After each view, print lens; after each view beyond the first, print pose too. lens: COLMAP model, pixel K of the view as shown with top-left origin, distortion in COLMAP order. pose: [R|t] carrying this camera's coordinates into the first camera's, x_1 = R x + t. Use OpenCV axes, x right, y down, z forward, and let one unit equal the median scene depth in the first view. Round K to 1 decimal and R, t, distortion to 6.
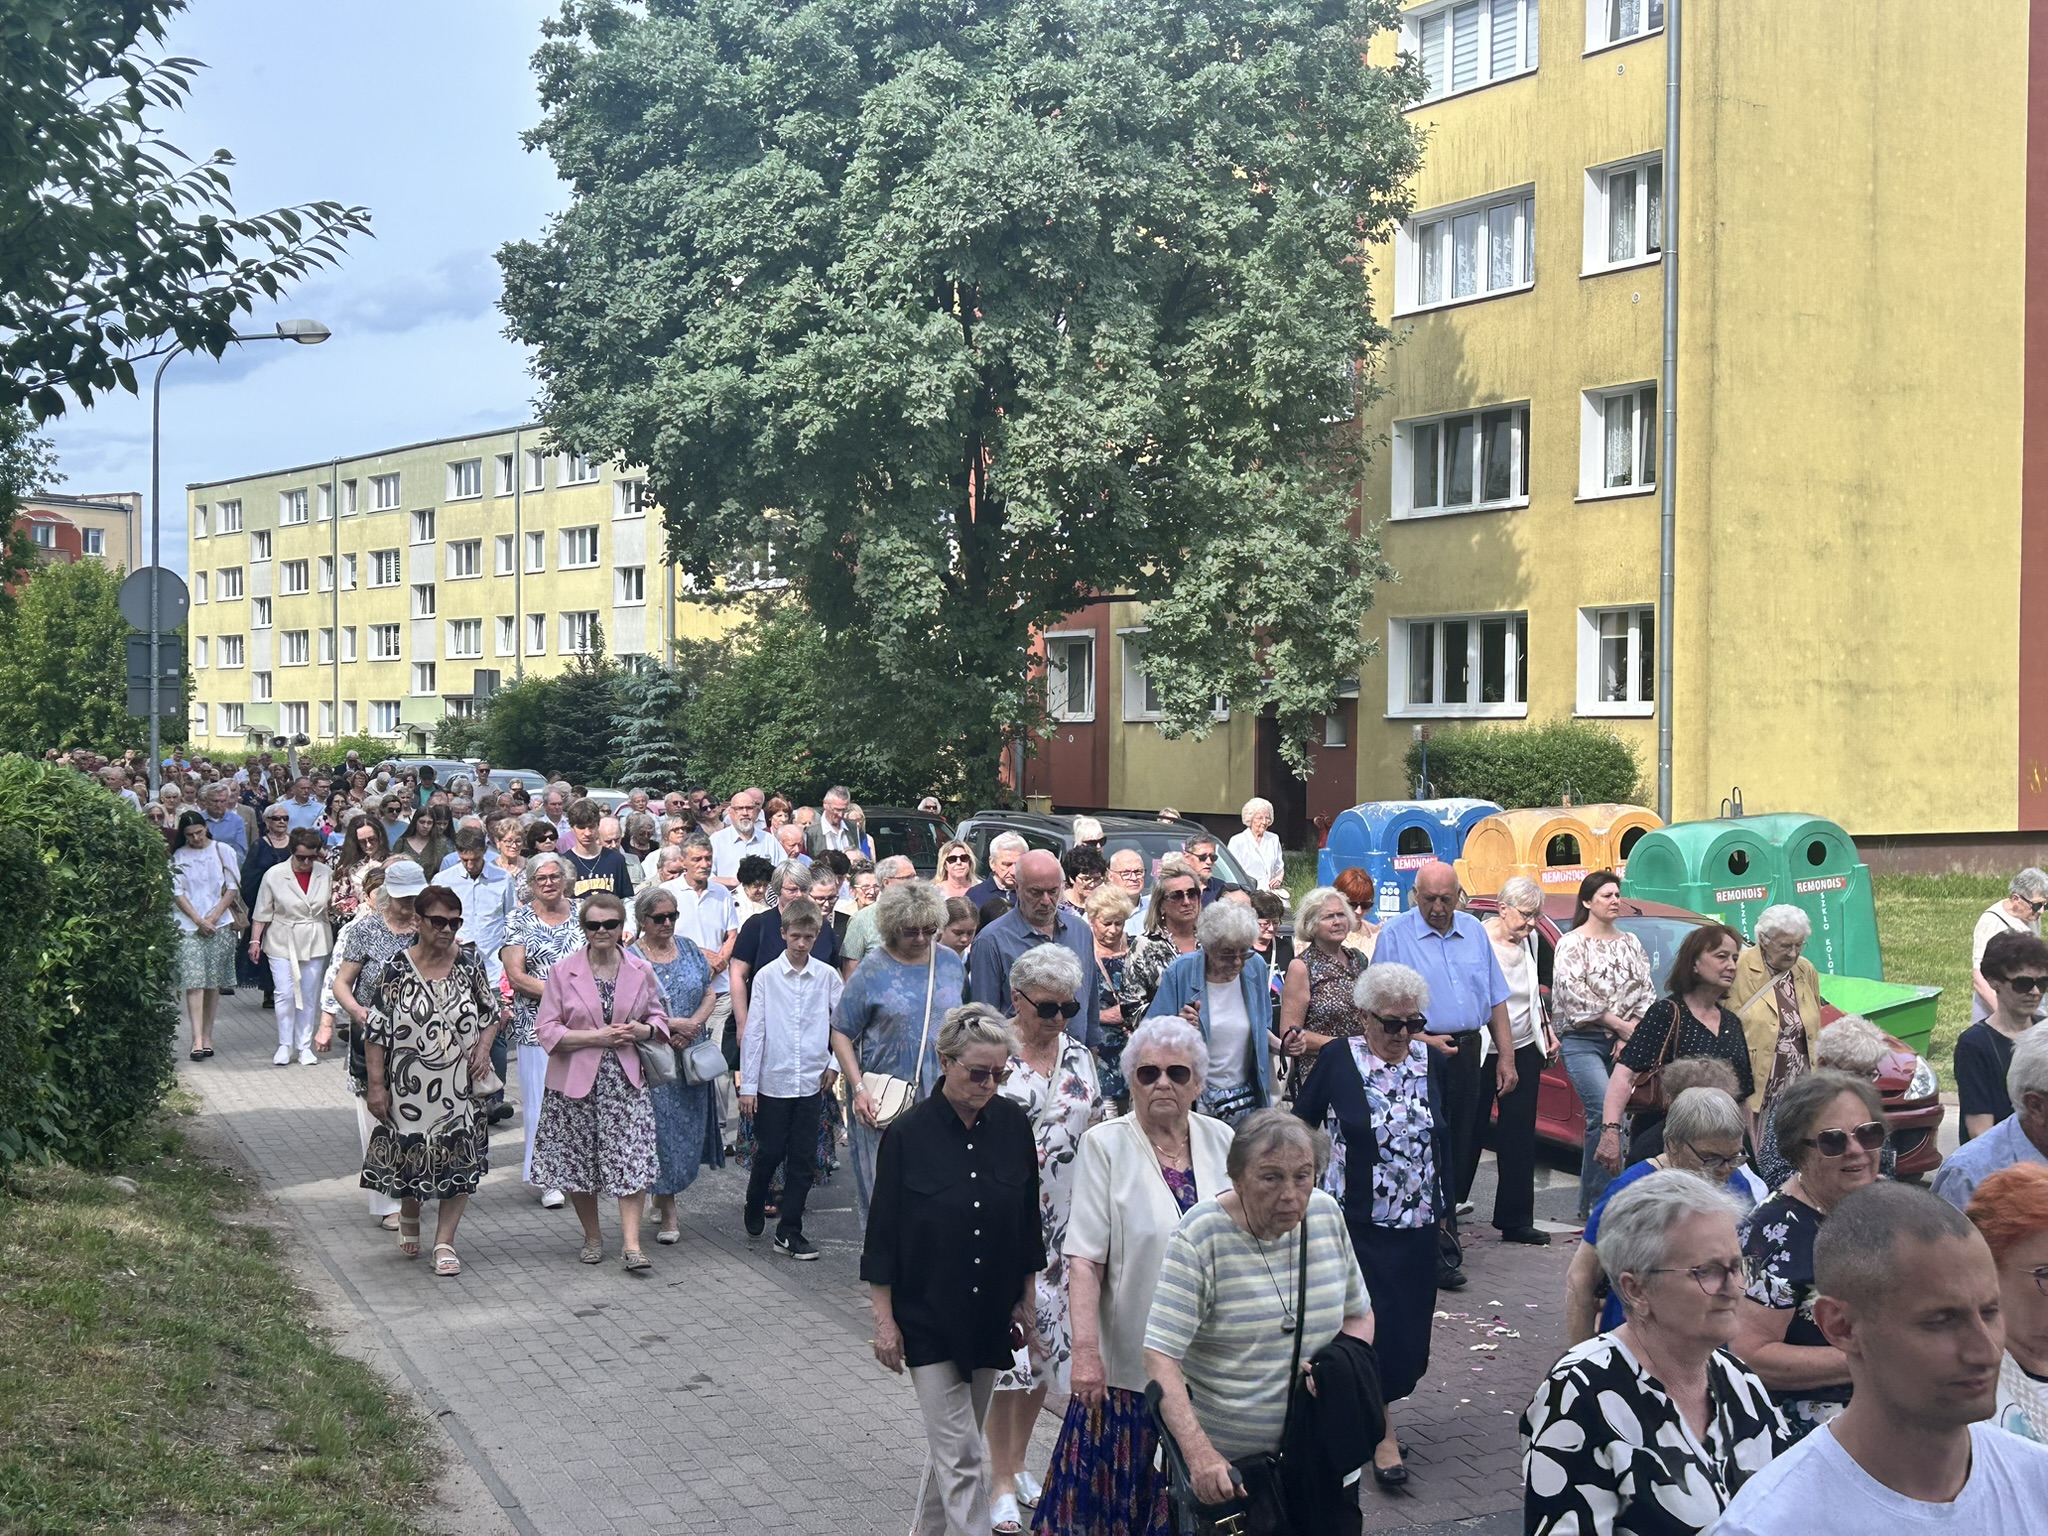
lens RADIAL K [[2570.5, 0, 1033.4], [0, 2570.5, 789.7], [0, 0, 1]] dist [0.032758, 0.000000]
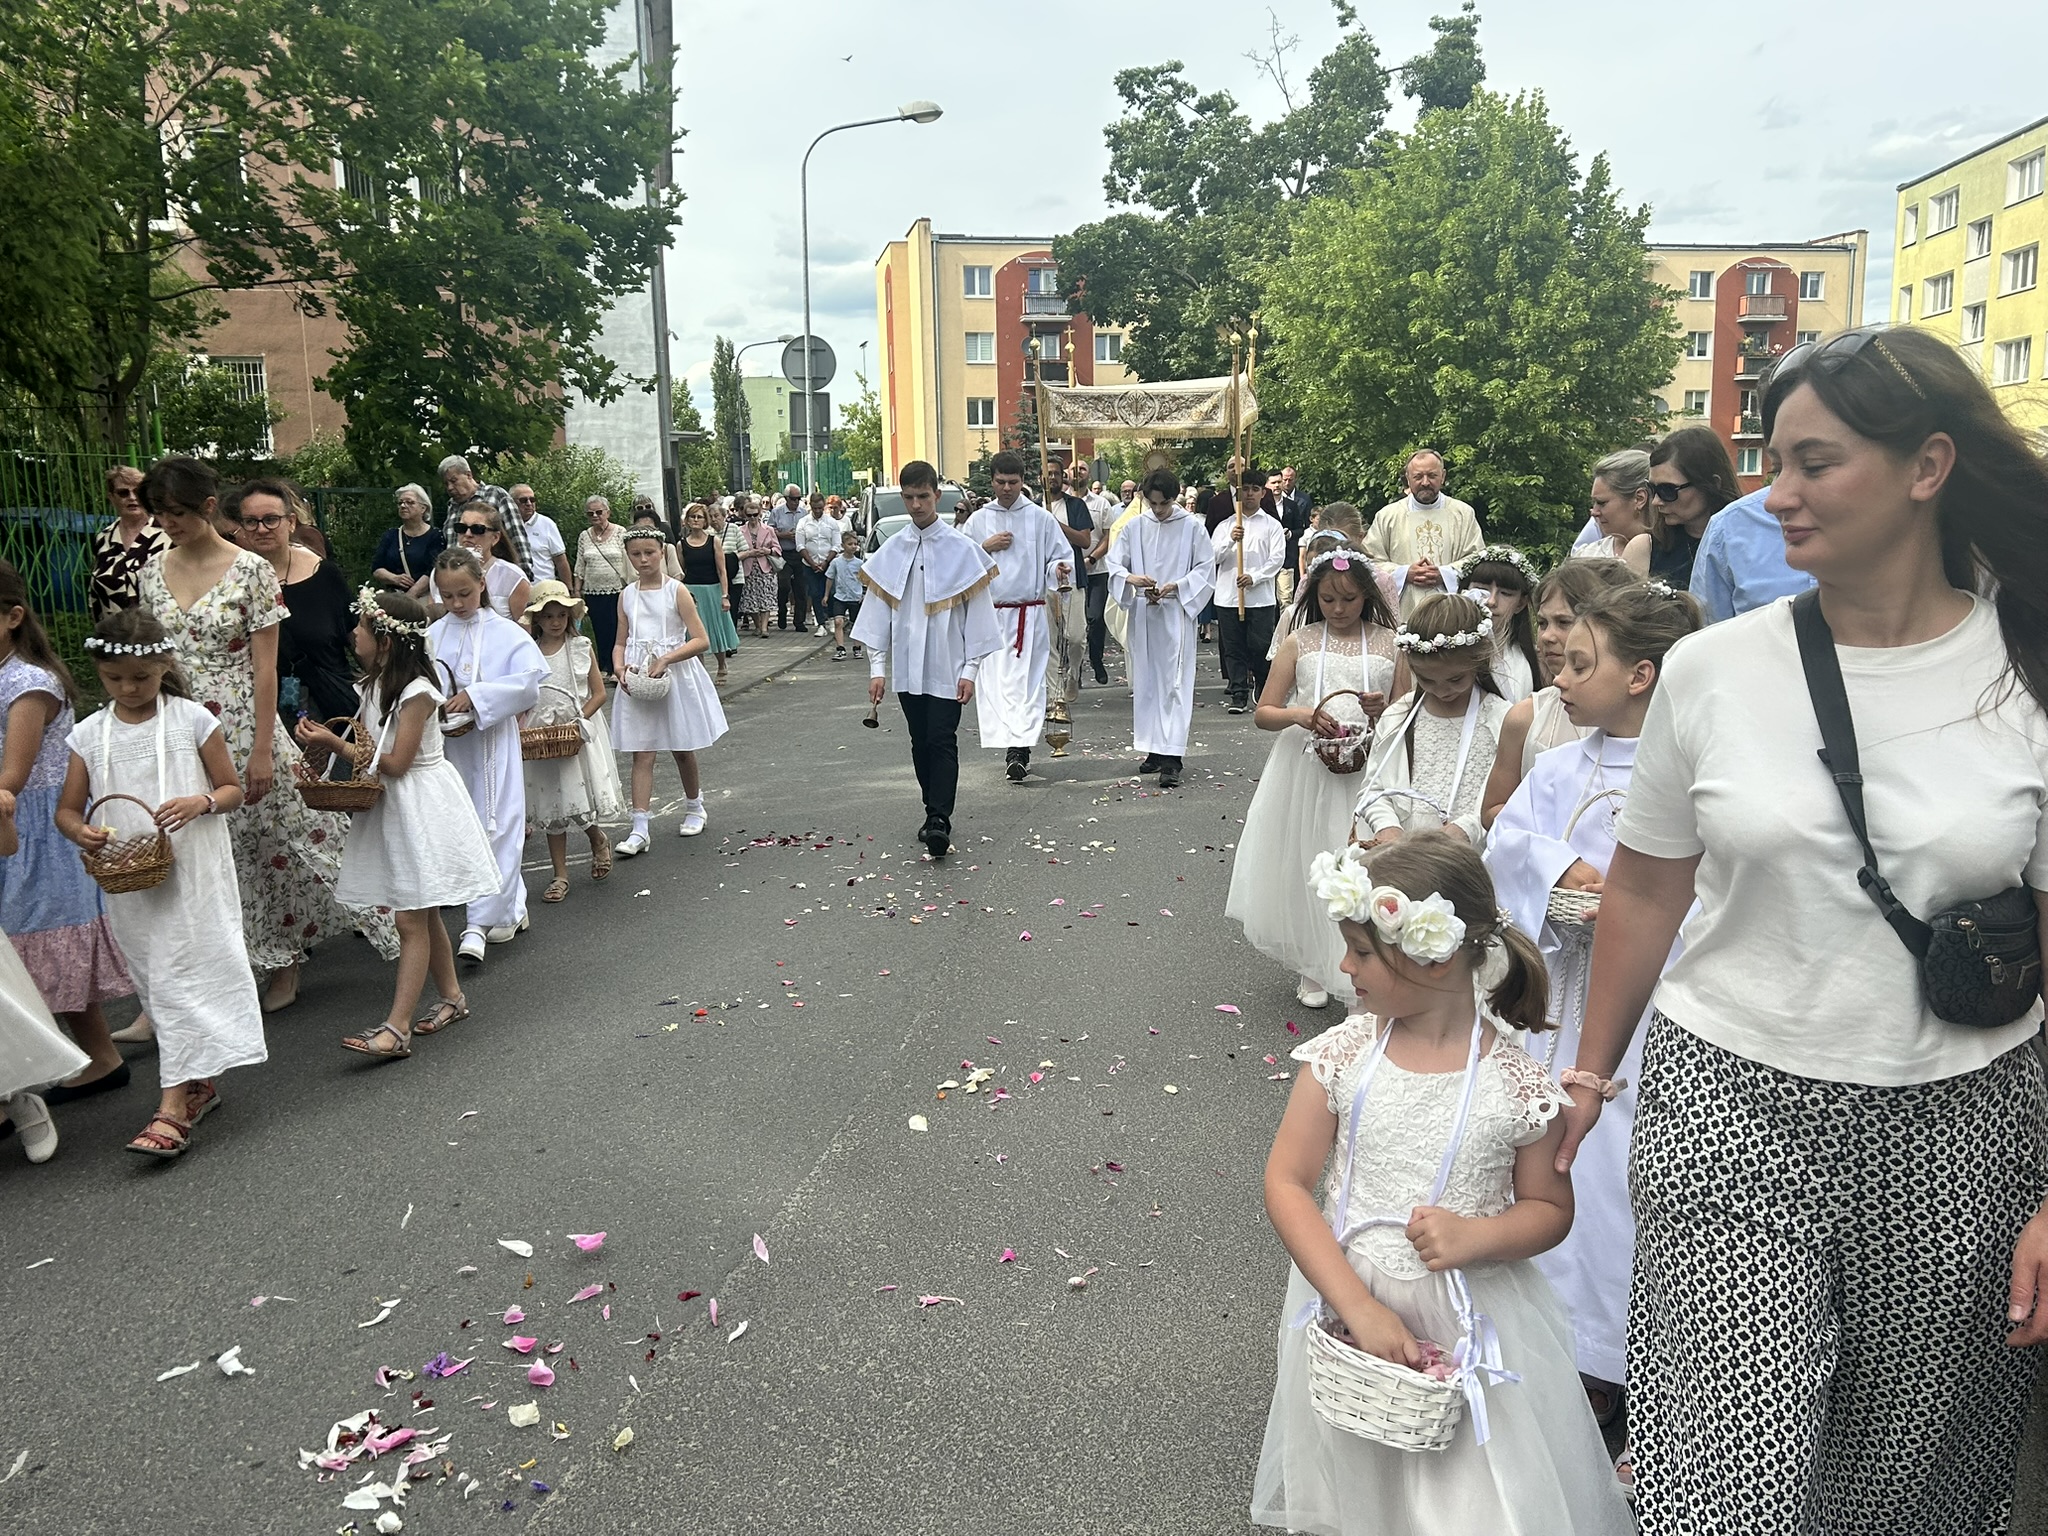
lens RADIAL K [[1663.6, 0, 1028.5], [0, 1663.6, 759.6], [0, 0, 1]] dist [0.004688, 0.002012]
pose [[0.673829, 0.091206, -0.733237, -0.096352], [0.007273, 0.991486, 0.130013, -0.001948], [0.738852, -0.092939, 0.667428, 0.392932]]
